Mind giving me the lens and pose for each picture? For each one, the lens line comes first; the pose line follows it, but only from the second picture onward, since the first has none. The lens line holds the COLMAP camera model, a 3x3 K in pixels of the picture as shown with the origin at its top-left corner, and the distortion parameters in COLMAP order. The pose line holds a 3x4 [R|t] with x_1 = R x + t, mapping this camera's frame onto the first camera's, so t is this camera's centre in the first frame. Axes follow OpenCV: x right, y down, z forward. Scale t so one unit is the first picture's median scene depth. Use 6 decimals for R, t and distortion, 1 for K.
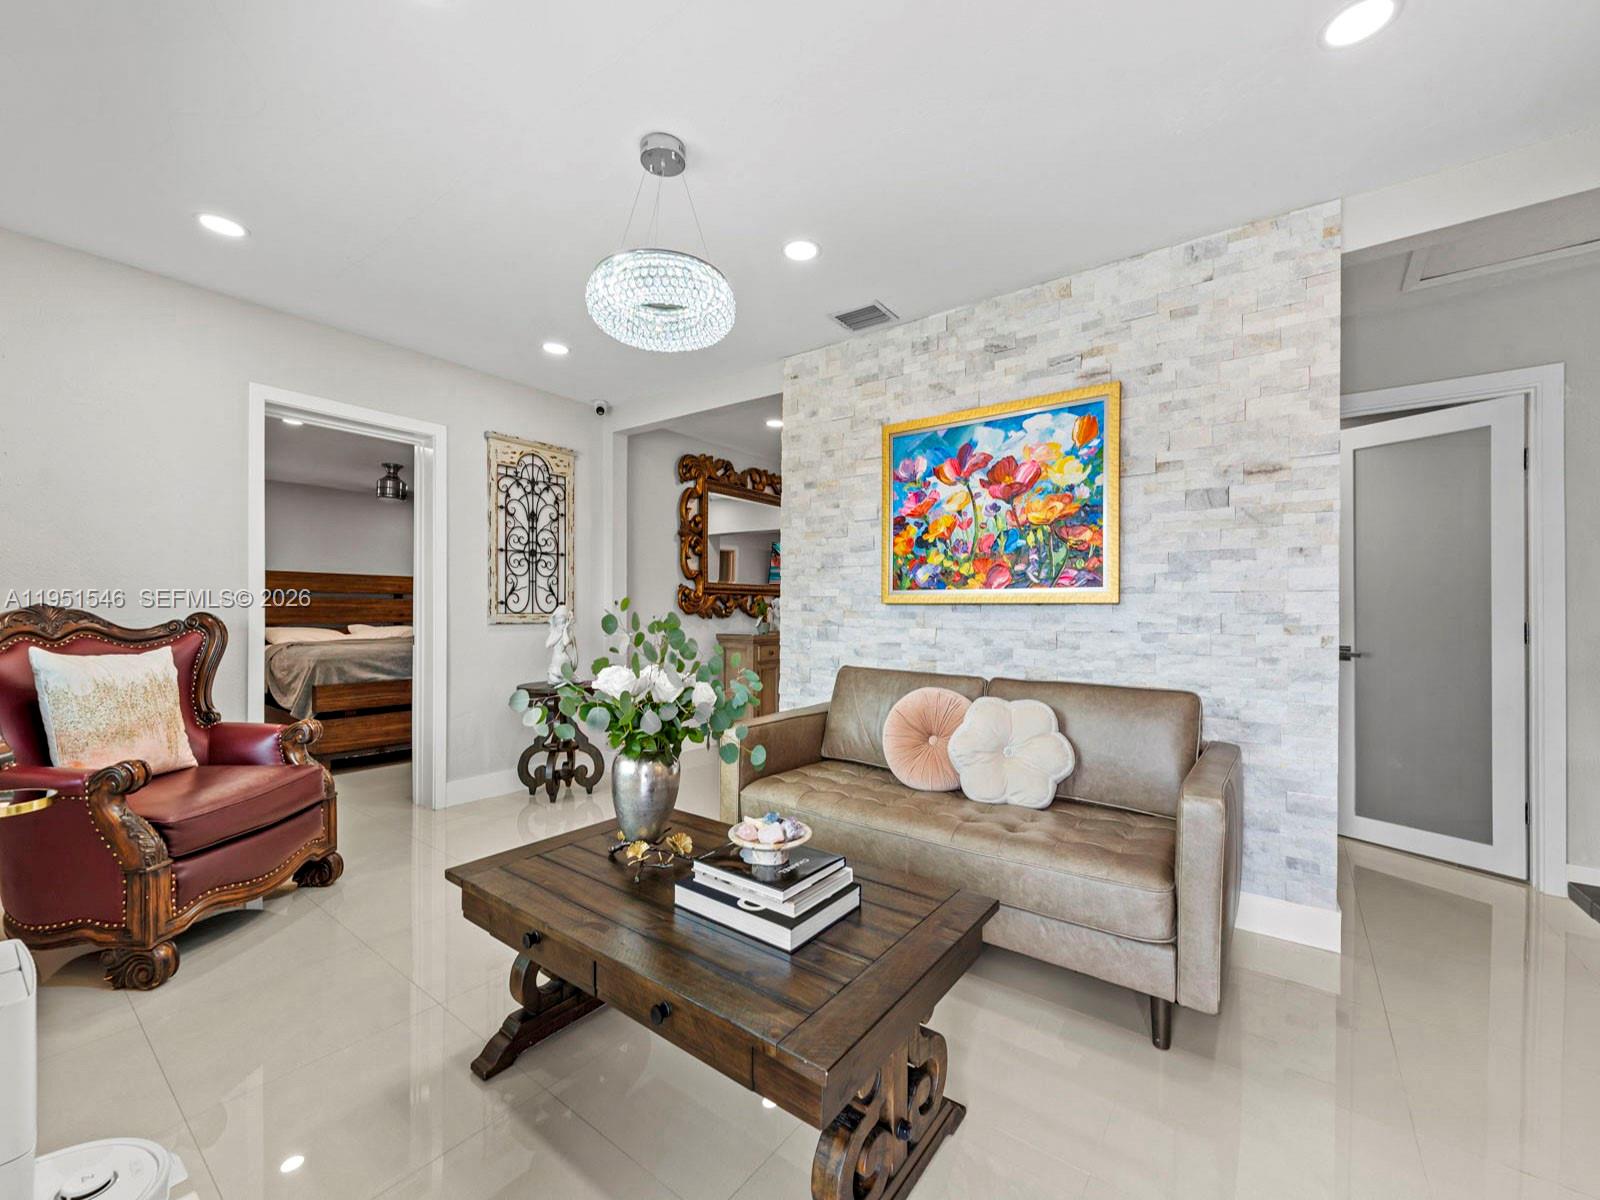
lens RADIAL K [[650.7, 0, 796.7], [0, 650.7, 609.8], [0, 0, 1]] dist [0.000660, -0.000203]
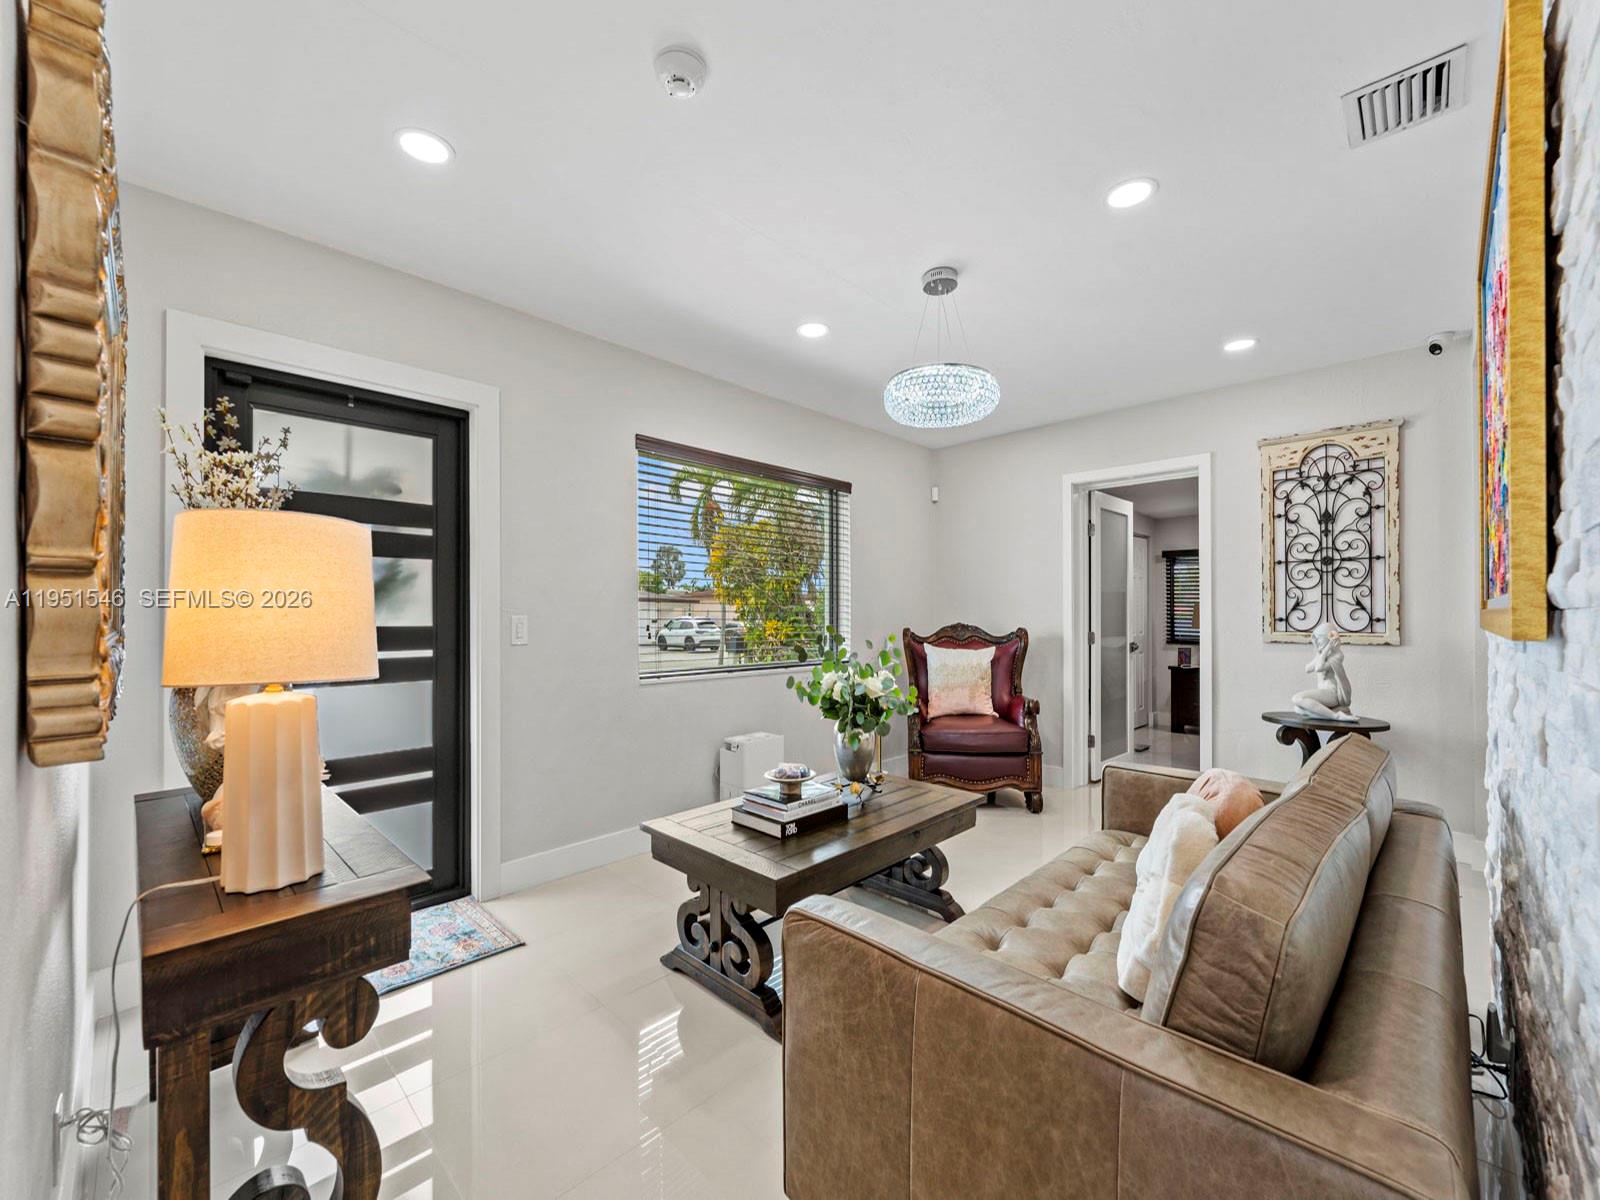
lens RADIAL K [[650.7, 0, 796.7], [0, 650.7, 609.8], [0, 0, 1]] dist [0.000660, -0.000203]
pose [[-0.127969, -0.019468, -0.991587, 0.524429], [-0.001955, 0.999810, -0.019377, -0.005625], [0.991776, -0.000541, -0.127983, 0.422852]]
